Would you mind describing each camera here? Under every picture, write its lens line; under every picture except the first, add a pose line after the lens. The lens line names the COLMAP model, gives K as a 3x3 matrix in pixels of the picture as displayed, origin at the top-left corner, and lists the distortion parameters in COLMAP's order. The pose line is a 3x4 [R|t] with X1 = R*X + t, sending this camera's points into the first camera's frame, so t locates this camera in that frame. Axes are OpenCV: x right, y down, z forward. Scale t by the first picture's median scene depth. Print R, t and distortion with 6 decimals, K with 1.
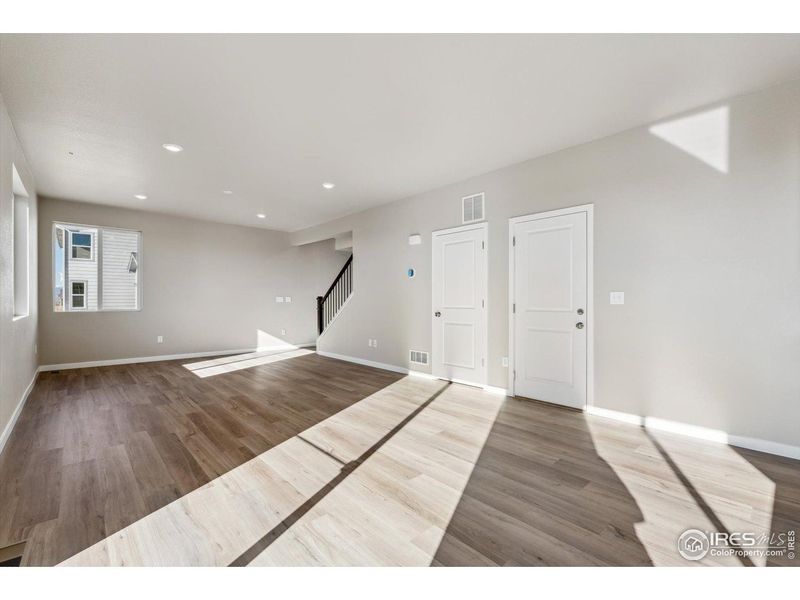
lens RADIAL K [[356.8, 0, 398.9], [0, 356.8, 299.2], [0, 0, 1]] dist [-0.002792, -0.001453]
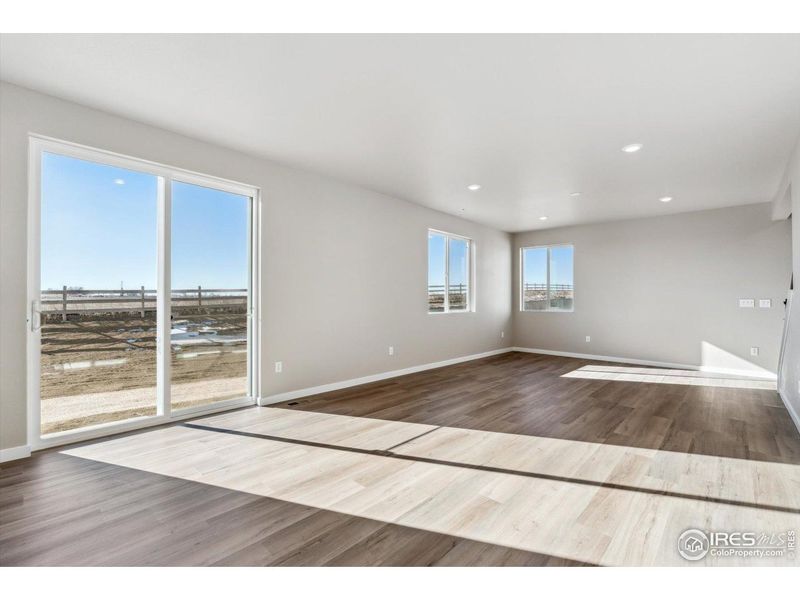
lens RADIAL K [[356.8, 0, 417.1], [0, 356.8, 300.4], [0, 0, 1]] dist [-0.002792, -0.001453]
pose [[0.092449, -0.002330, -0.995715, 0.486160], [-0.001170, 0.999996, -0.002449, -0.003901], [0.995717, 0.001392, 0.092446, 0.494539]]
